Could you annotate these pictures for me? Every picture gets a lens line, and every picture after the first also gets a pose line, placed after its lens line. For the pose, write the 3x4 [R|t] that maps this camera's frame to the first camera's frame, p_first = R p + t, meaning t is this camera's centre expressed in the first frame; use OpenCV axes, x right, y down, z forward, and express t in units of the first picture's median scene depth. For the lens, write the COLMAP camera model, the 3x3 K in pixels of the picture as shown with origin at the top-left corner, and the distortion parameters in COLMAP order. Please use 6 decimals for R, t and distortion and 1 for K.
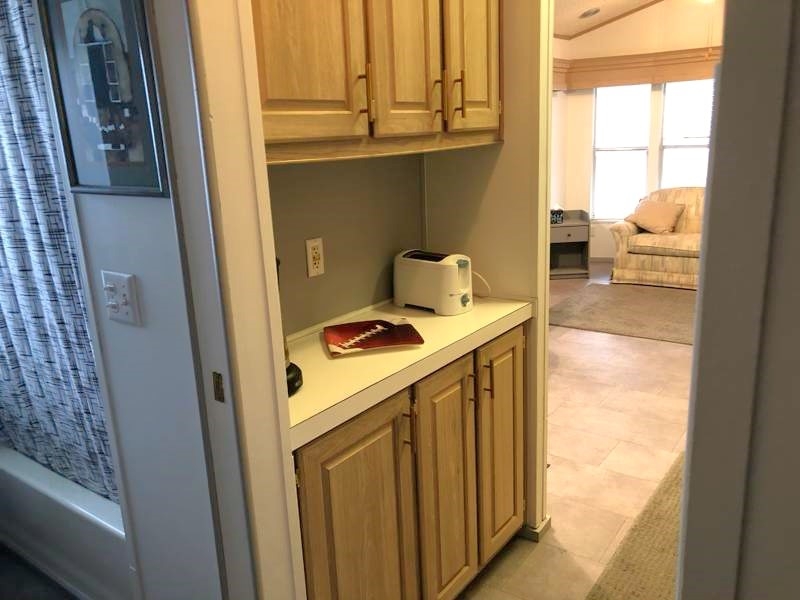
lens RADIAL K [[650.7, 0, 401.3], [0, 650.7, 304.1], [0, 0, 1]] dist [0.010940, 0.006691]
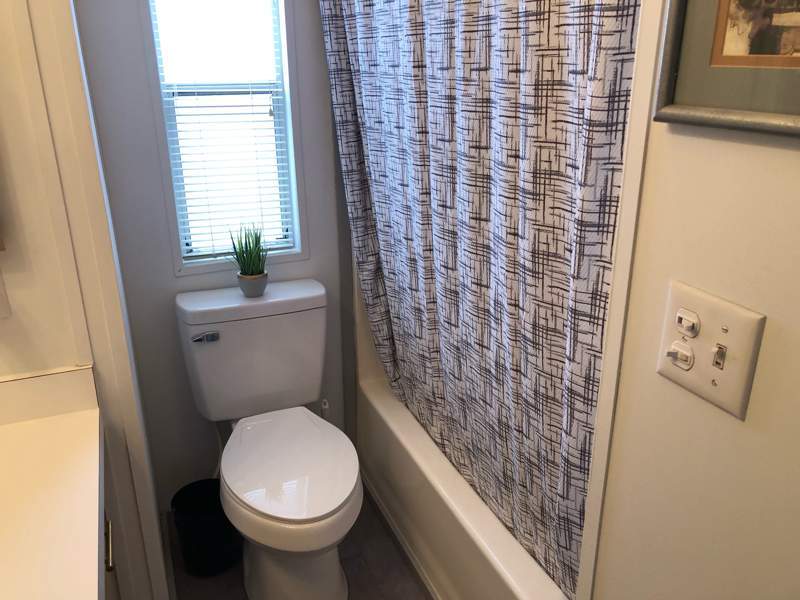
lens RADIAL K [[650.7, 0, 400.2], [0, 650.7, 301.0], [0, 0, 1]] dist [0.010940, 0.006691]
pose [[0.854772, 0.219647, -0.470234, -0.291603], [-0.164318, 0.973954, 0.156245, -0.059647], [0.492305, -0.056286, 0.868601, 0.334835]]
